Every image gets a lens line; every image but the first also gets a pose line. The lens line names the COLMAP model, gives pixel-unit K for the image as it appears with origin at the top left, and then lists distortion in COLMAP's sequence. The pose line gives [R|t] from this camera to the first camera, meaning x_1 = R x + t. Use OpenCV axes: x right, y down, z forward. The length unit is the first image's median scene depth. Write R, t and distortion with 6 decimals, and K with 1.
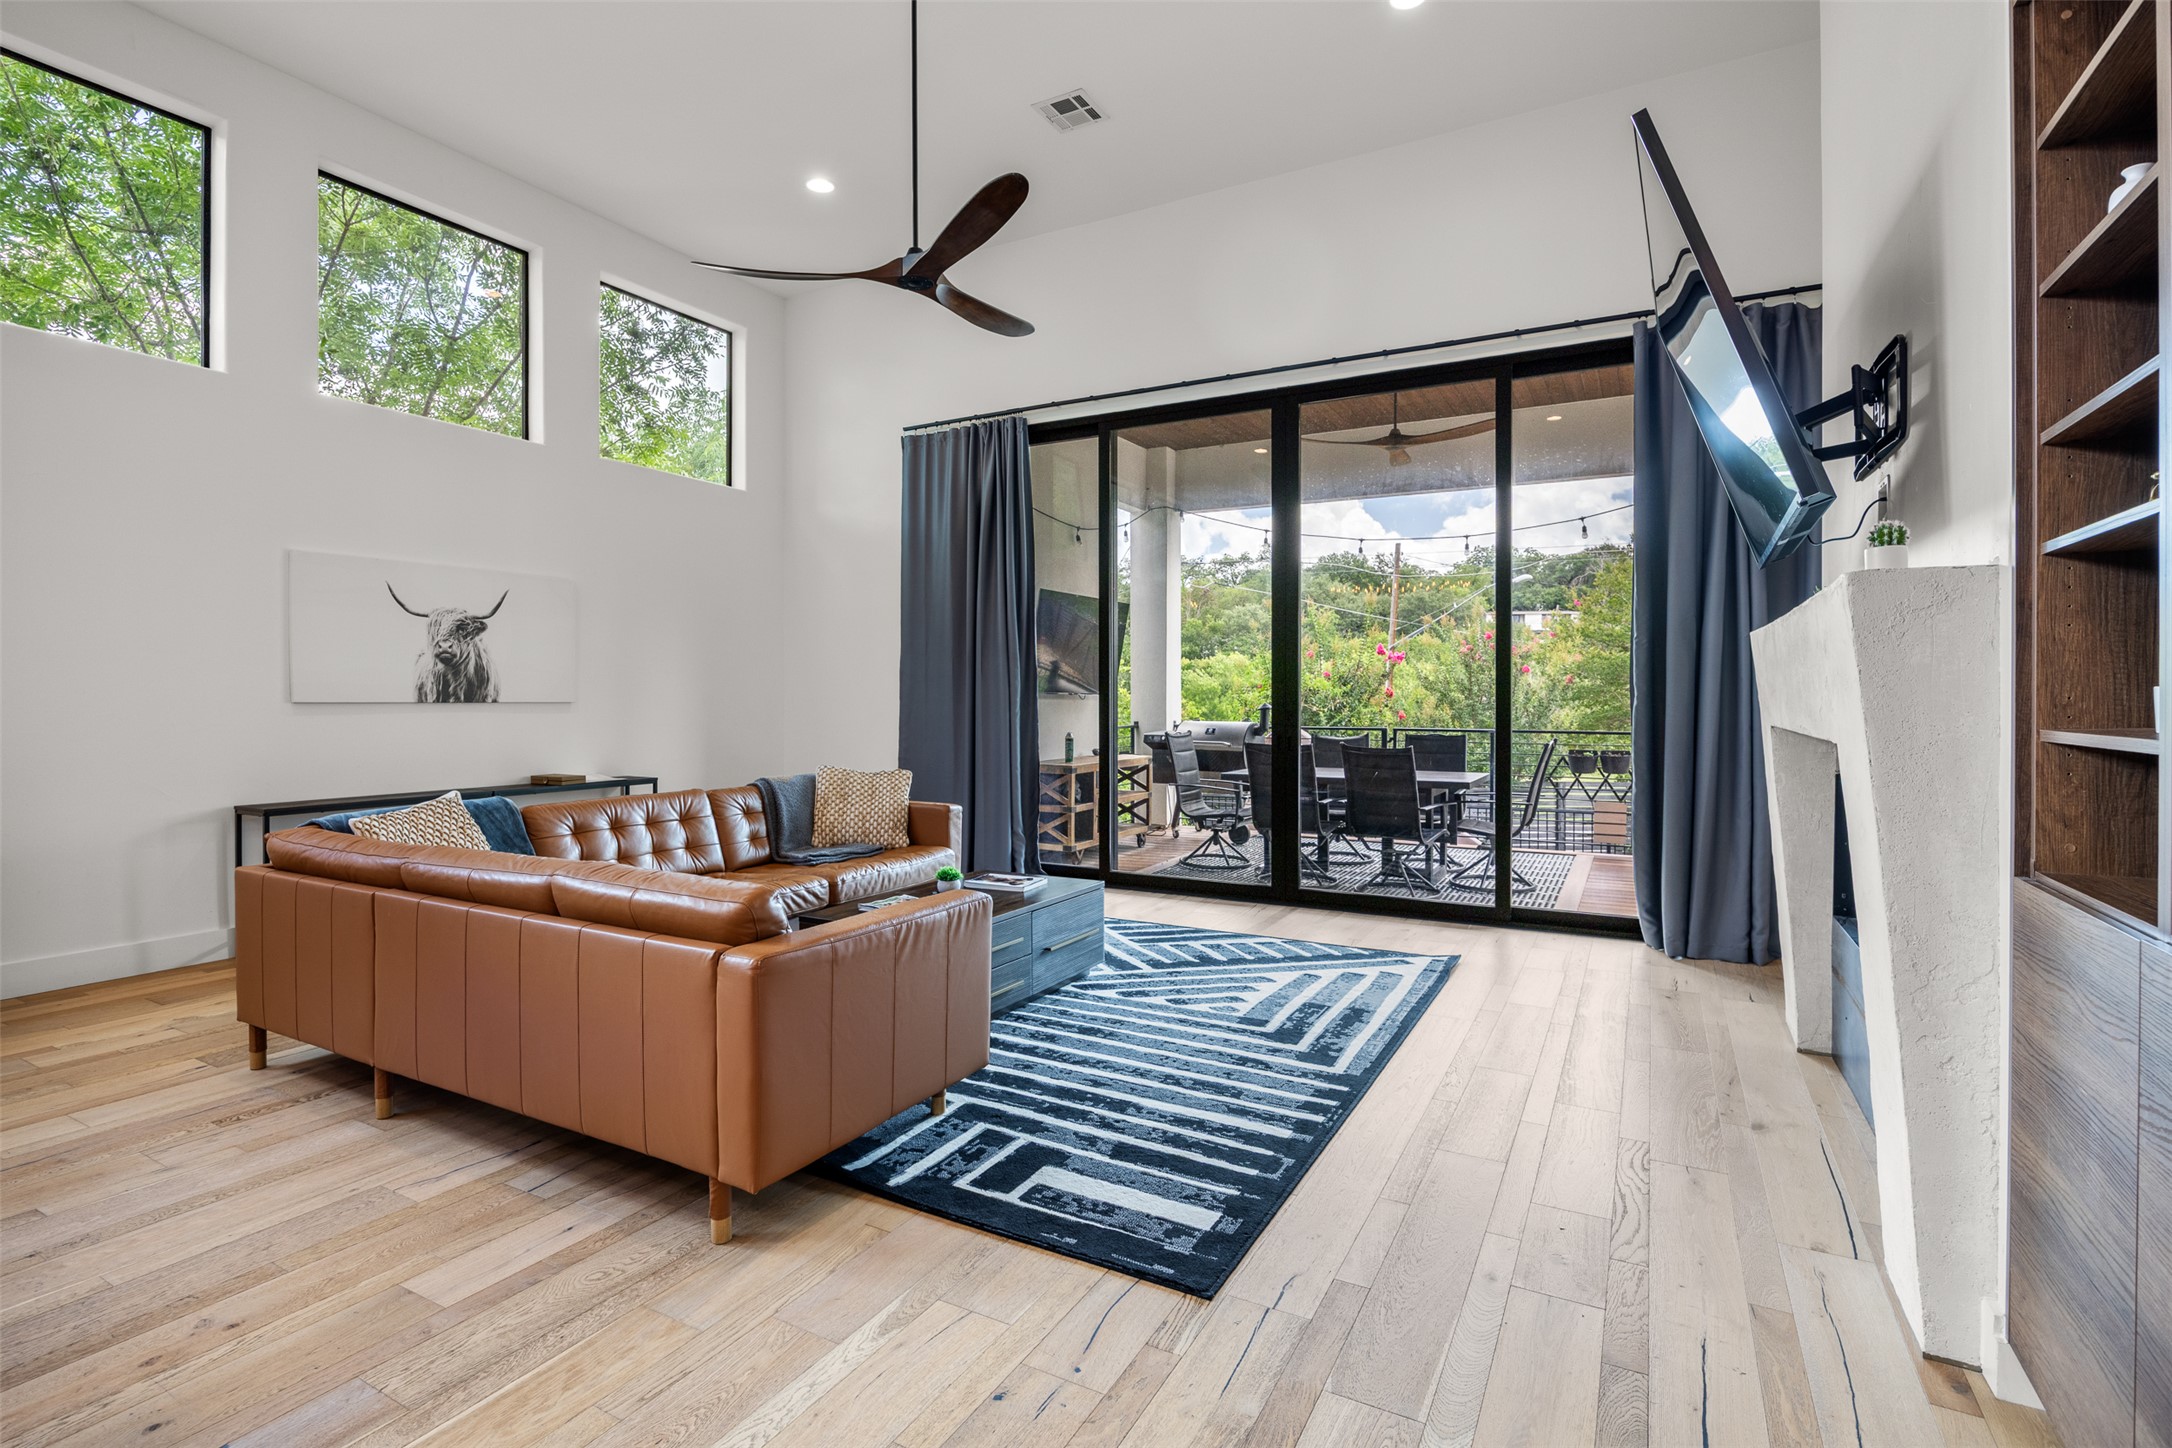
lens RADIAL K [[1009.0, 0, 1088.8], [0, 1009.0, 706.4], [0, 0, 1]] dist [-0.019137, 0.000554]
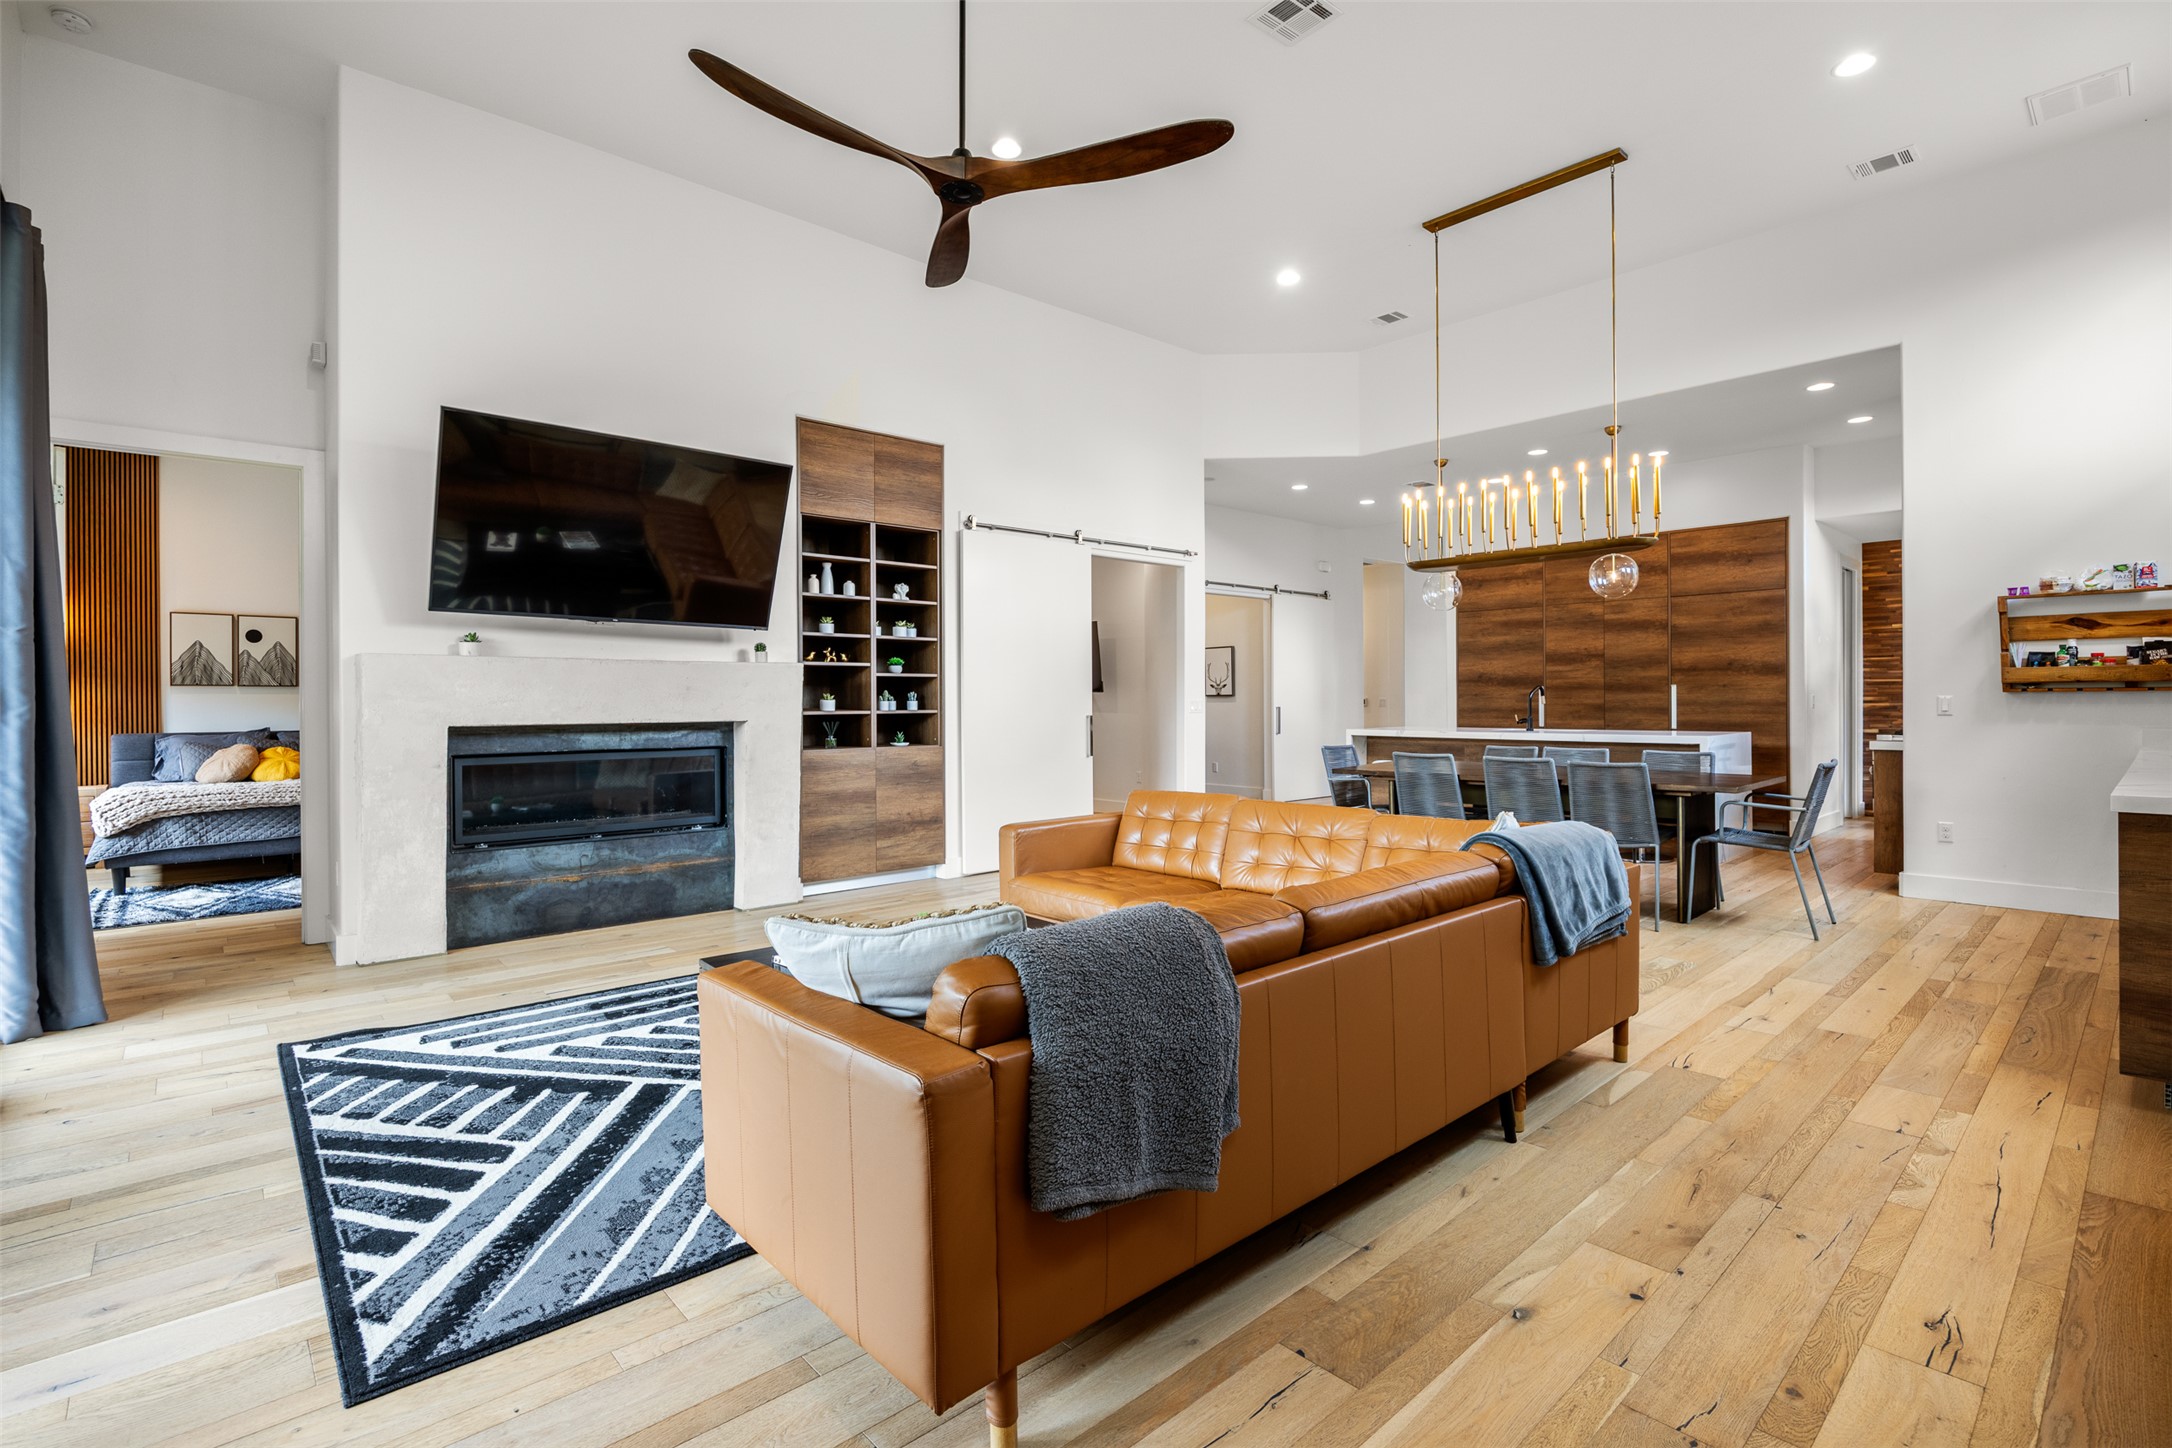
lens RADIAL K [[1009.0, 0, 1088.8], [0, 1009.0, 706.4], [0, 0, 1]] dist [-0.019137, 0.000554]
pose [[-0.948603, 0.004334, 0.316438, -0.421400], [0.009484, 0.999846, 0.014738, -0.013912], [-0.316325, 0.016981, -0.948499, 1.408188]]
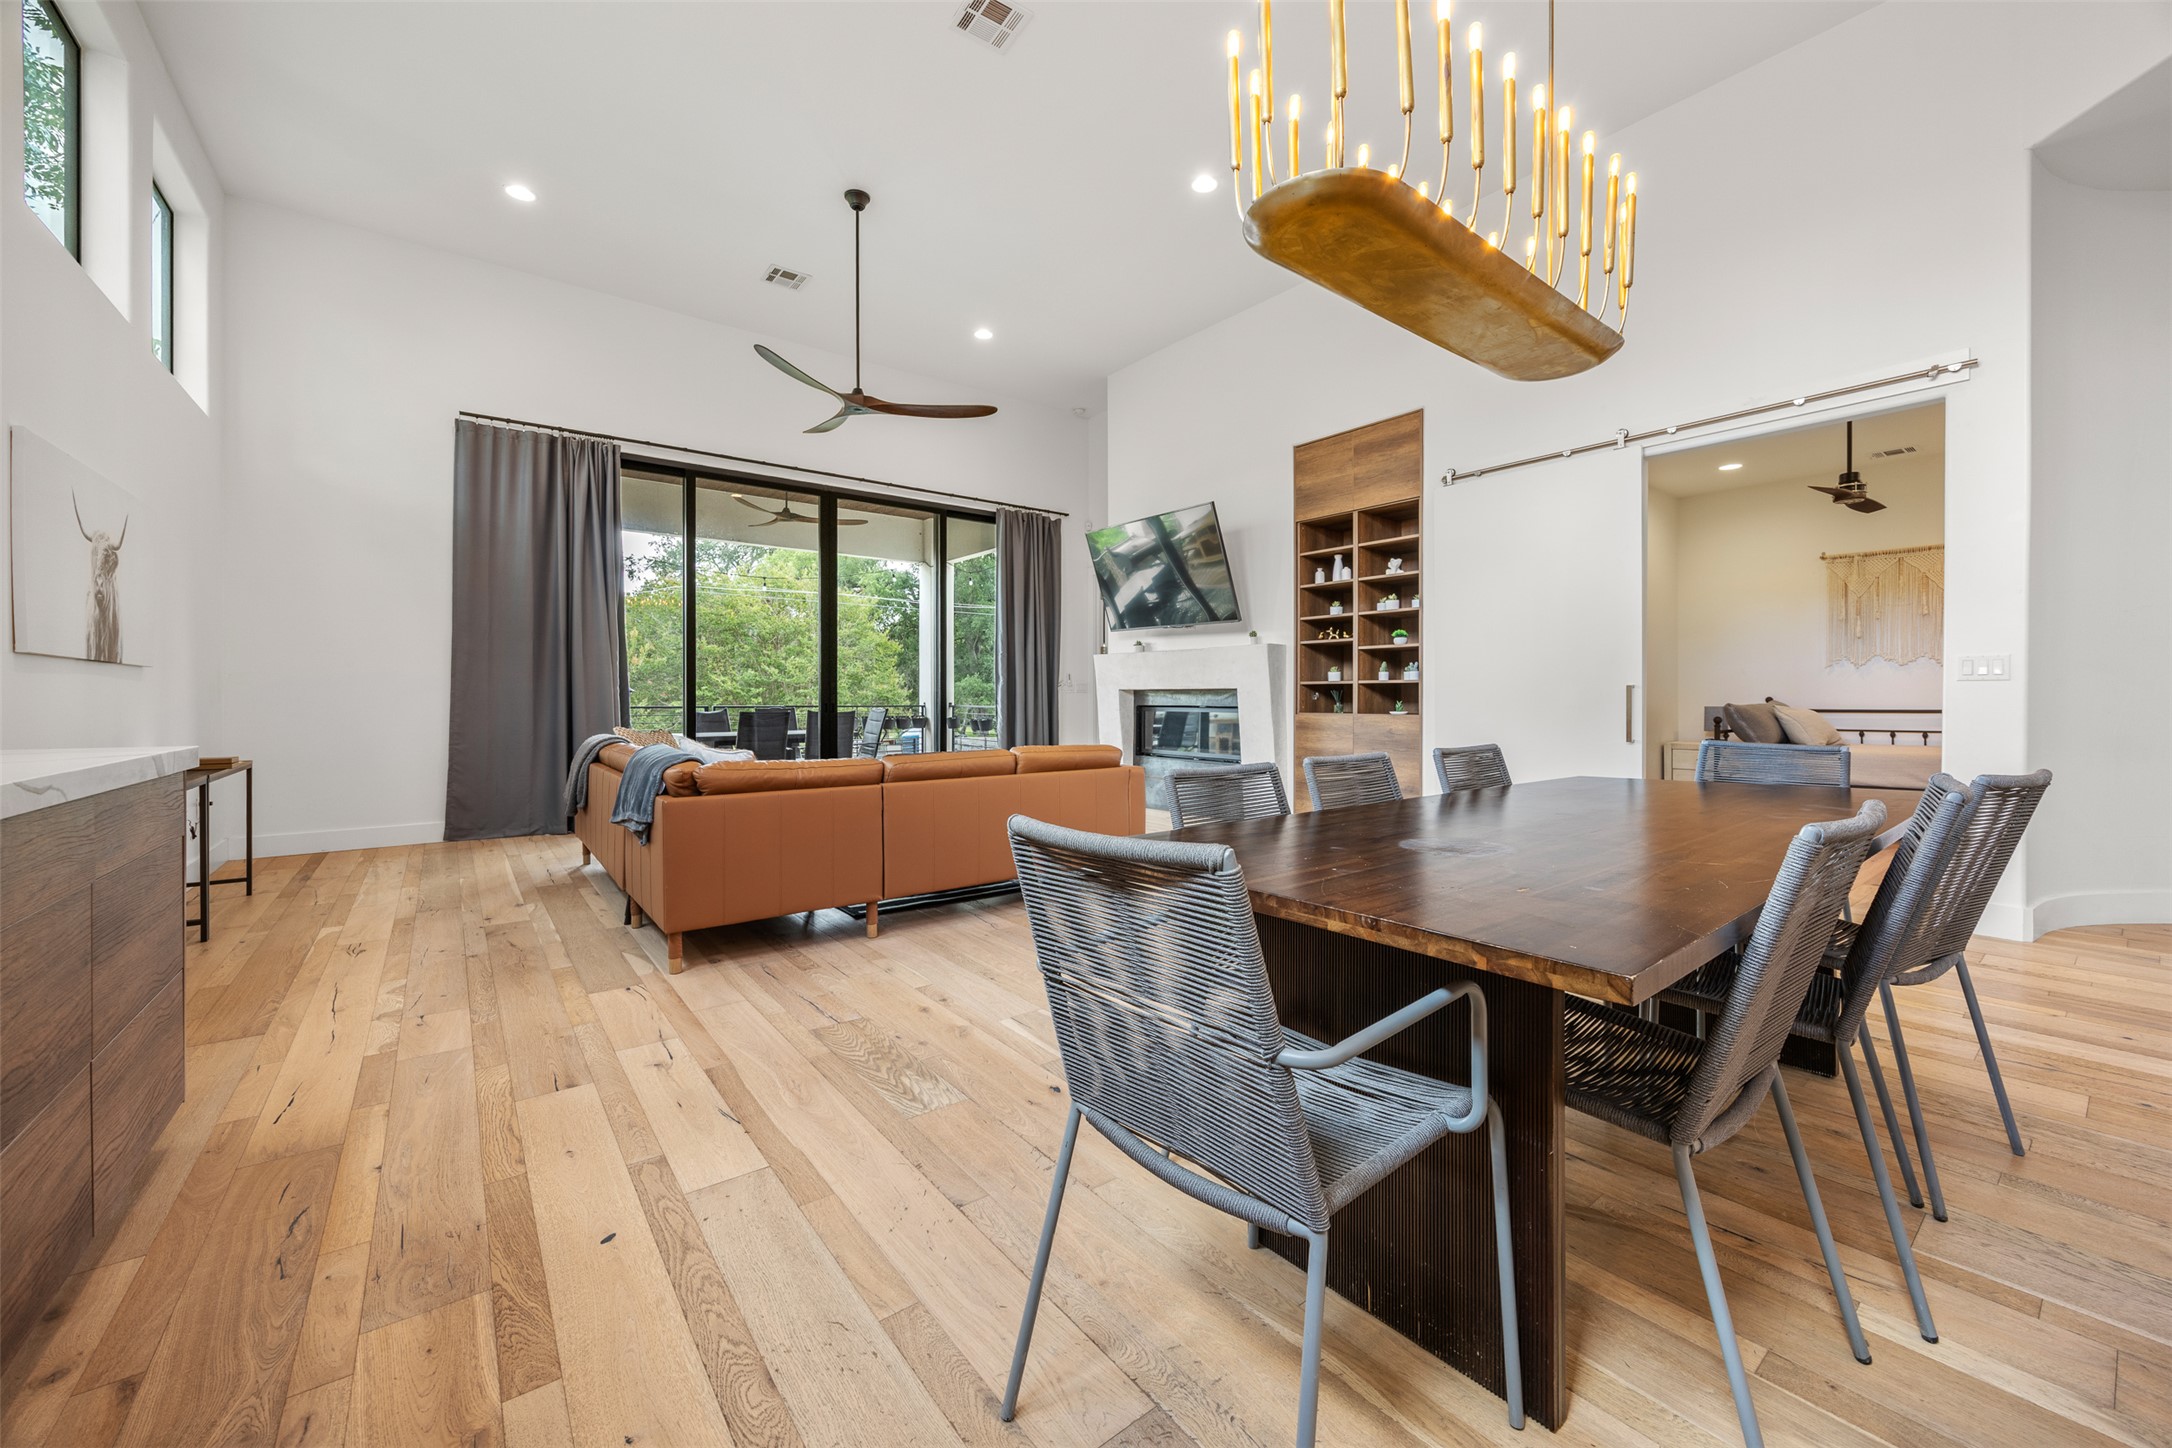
lens RADIAL K [[837.7, 0, 1084.9], [0, 837.7, 687.4], [0, 0, 1]] dist [-0.002759, -0.000206]
pose [[0.397425, 0.010186, 0.917578, -1.010635], [0.009157, 0.999845, -0.015065, 0.033805], [-0.917589, 0.014390, 0.397270, 0.113954]]
